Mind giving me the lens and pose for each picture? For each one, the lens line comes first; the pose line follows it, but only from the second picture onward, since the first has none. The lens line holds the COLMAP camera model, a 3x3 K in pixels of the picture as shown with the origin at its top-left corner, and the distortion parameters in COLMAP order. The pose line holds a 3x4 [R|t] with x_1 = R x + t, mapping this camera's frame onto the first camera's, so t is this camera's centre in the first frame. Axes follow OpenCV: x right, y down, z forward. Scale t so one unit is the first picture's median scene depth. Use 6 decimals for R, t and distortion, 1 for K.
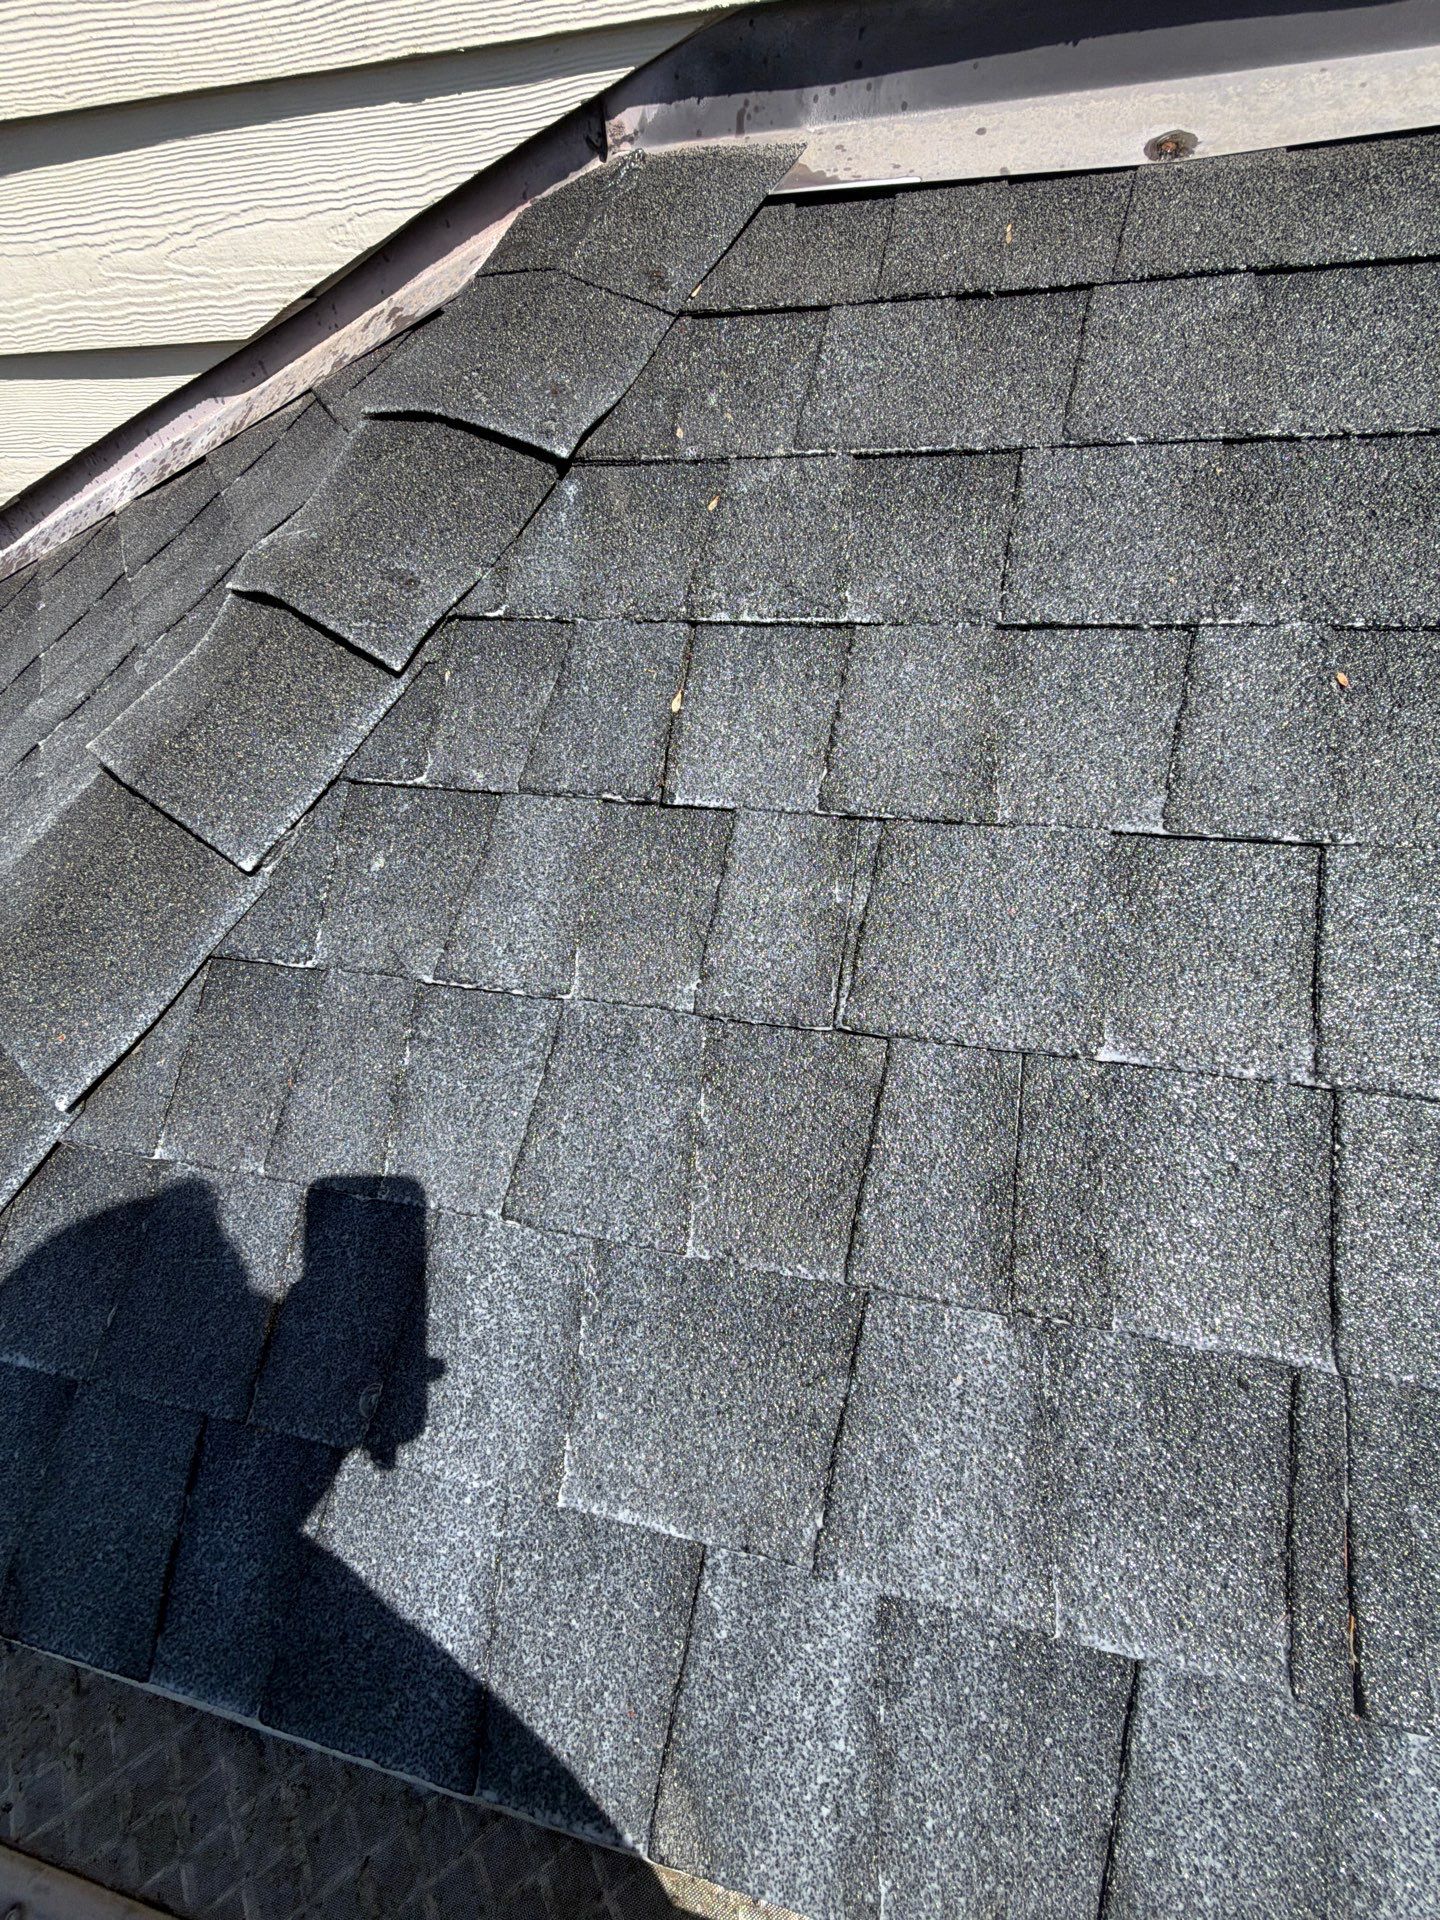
lens RADIAL K [[762.9, 0, 720.0], [0, 762.9, 960.0], [0, 0, 1]] dist [0.000725, -0.000196]
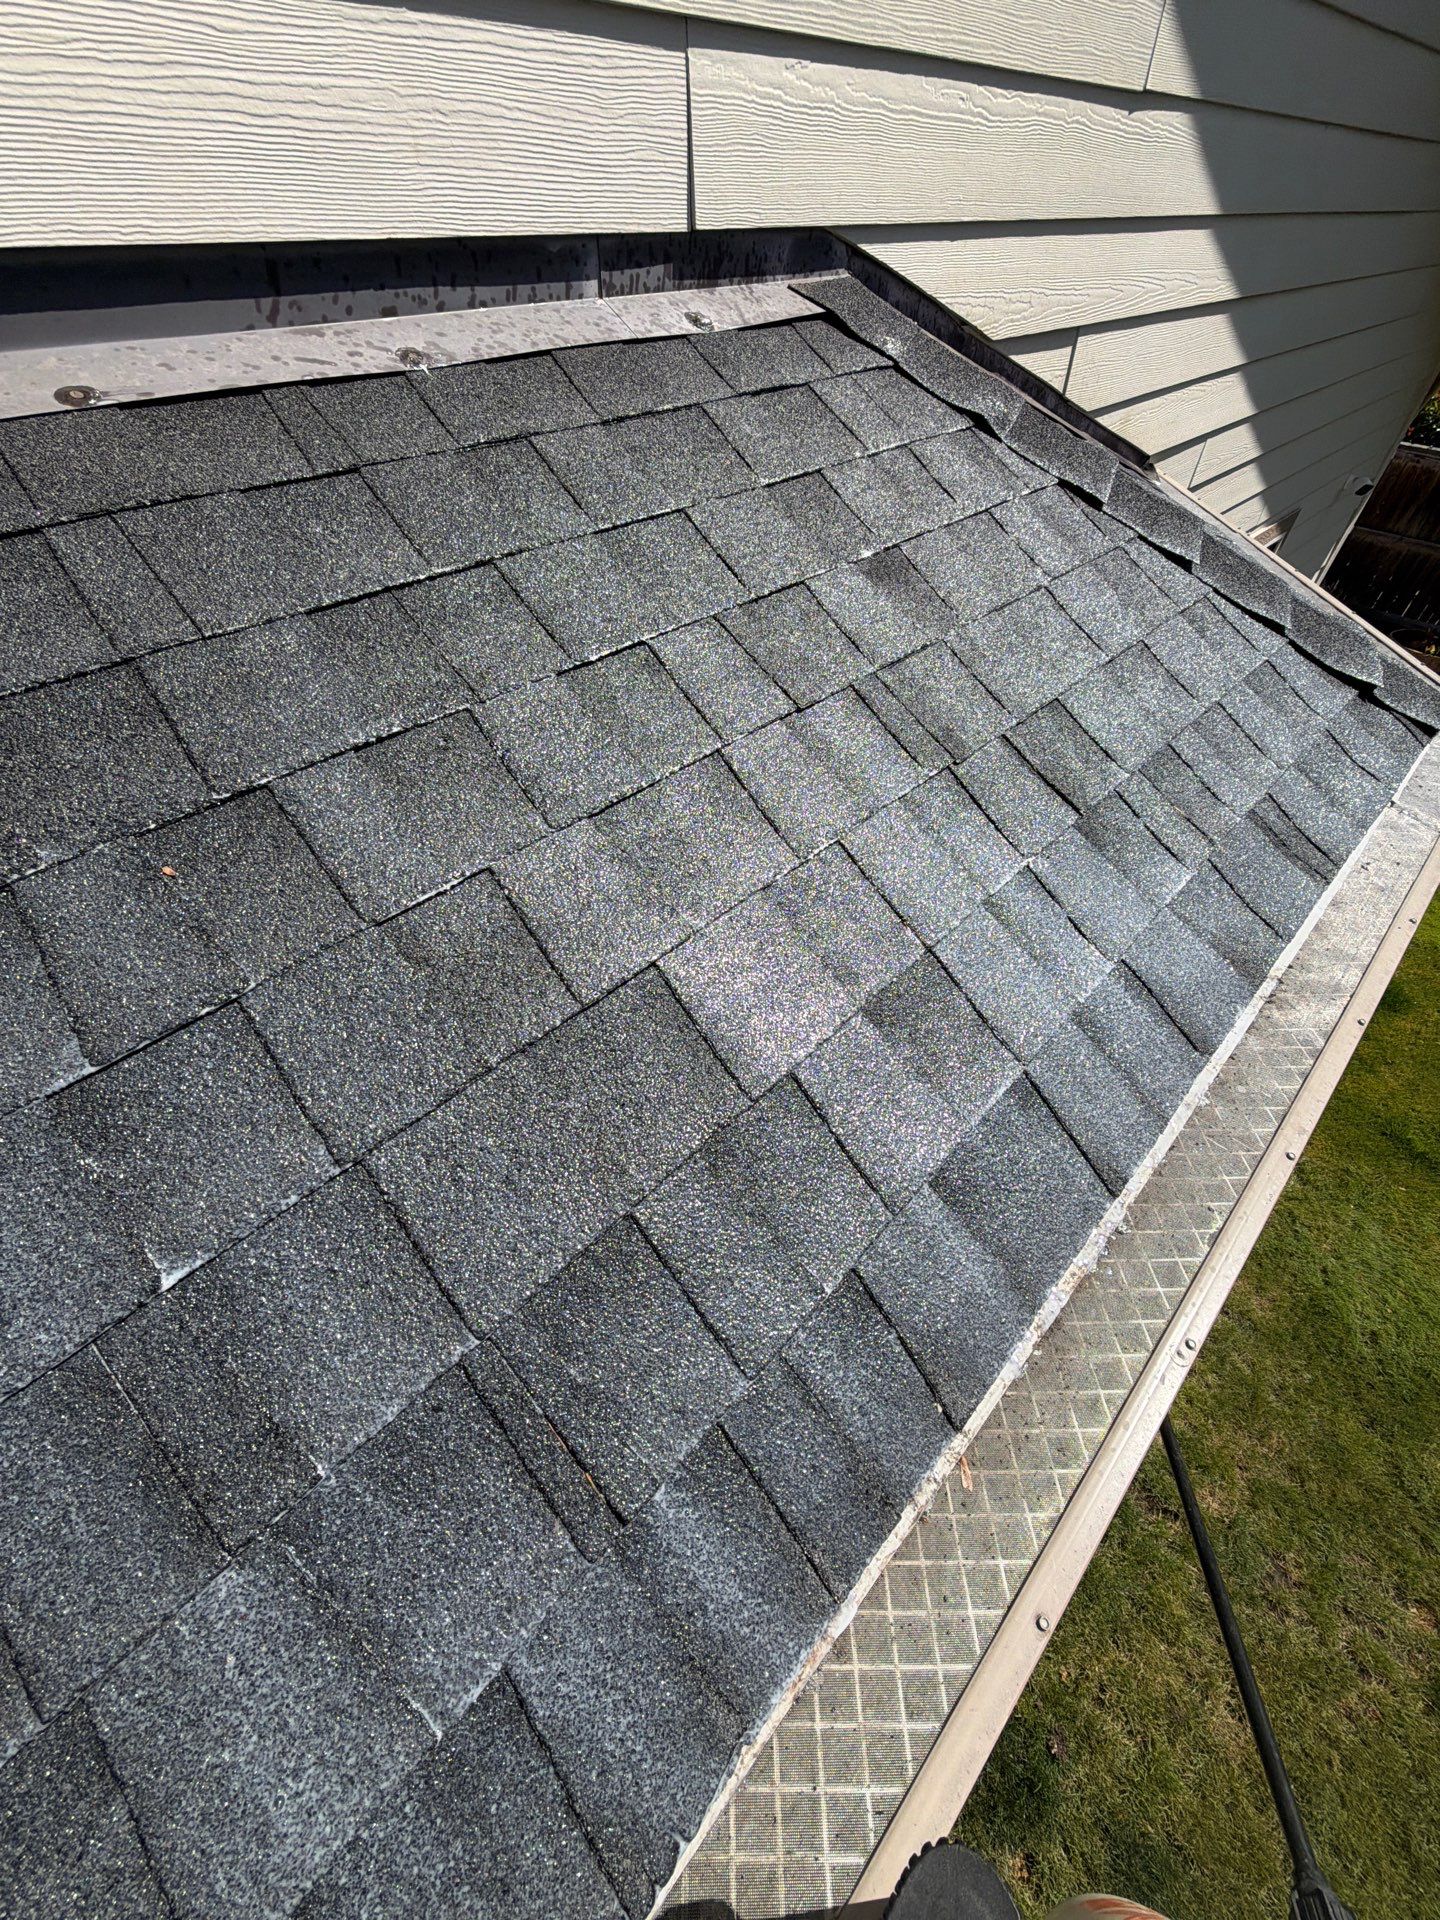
lens RADIAL K [[762.9, 0, 720.0], [0, 762.9, 960.0], [0, 0, 1]] dist [0.000725, -0.000196]
pose [[0.536429, -0.531640, 0.655441, 0.479392], [0.602050, 0.785320, 0.144254, 0.087645], [-0.591422, 0.317226, 0.741342, -0.359444]]
